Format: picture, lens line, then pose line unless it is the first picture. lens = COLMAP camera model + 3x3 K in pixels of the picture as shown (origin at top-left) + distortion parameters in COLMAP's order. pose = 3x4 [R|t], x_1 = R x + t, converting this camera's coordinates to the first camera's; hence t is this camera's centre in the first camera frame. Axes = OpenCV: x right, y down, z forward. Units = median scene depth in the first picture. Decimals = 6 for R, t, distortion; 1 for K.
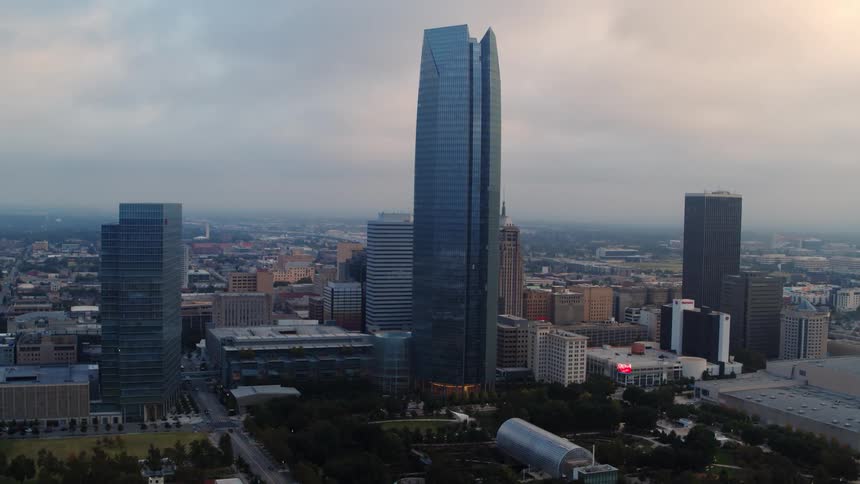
lens RADIAL K [[976.4, 0, 430.0], [0, 976.4, 242.0], [0, 0, 1]] dist [-0.167679, -0.015496]
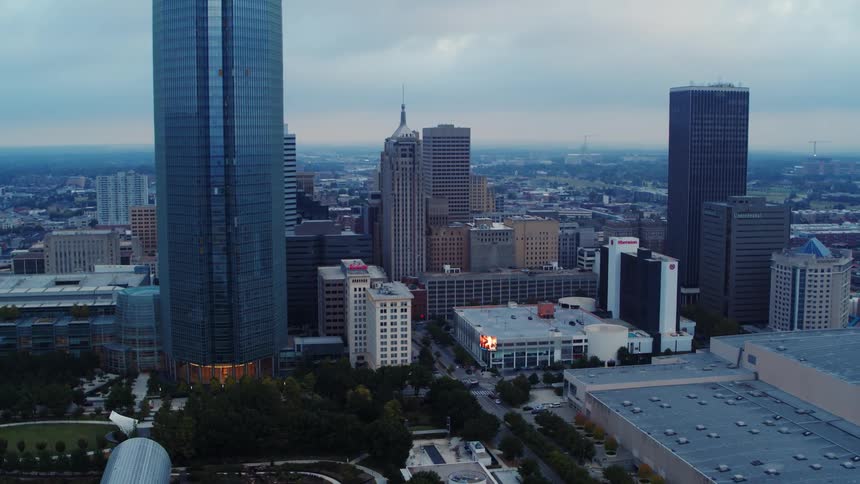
lens RADIAL K [[976.4, 0, 430.0], [0, 976.4, 242.0], [0, 0, 1]] dist [-0.167679, -0.015496]
pose [[0.983651, -0.004215, -0.180037, 0.265352], [0.016418, 0.997662, 0.066342, 0.015967], [0.179337, -0.068213, 0.981420, 0.319611]]
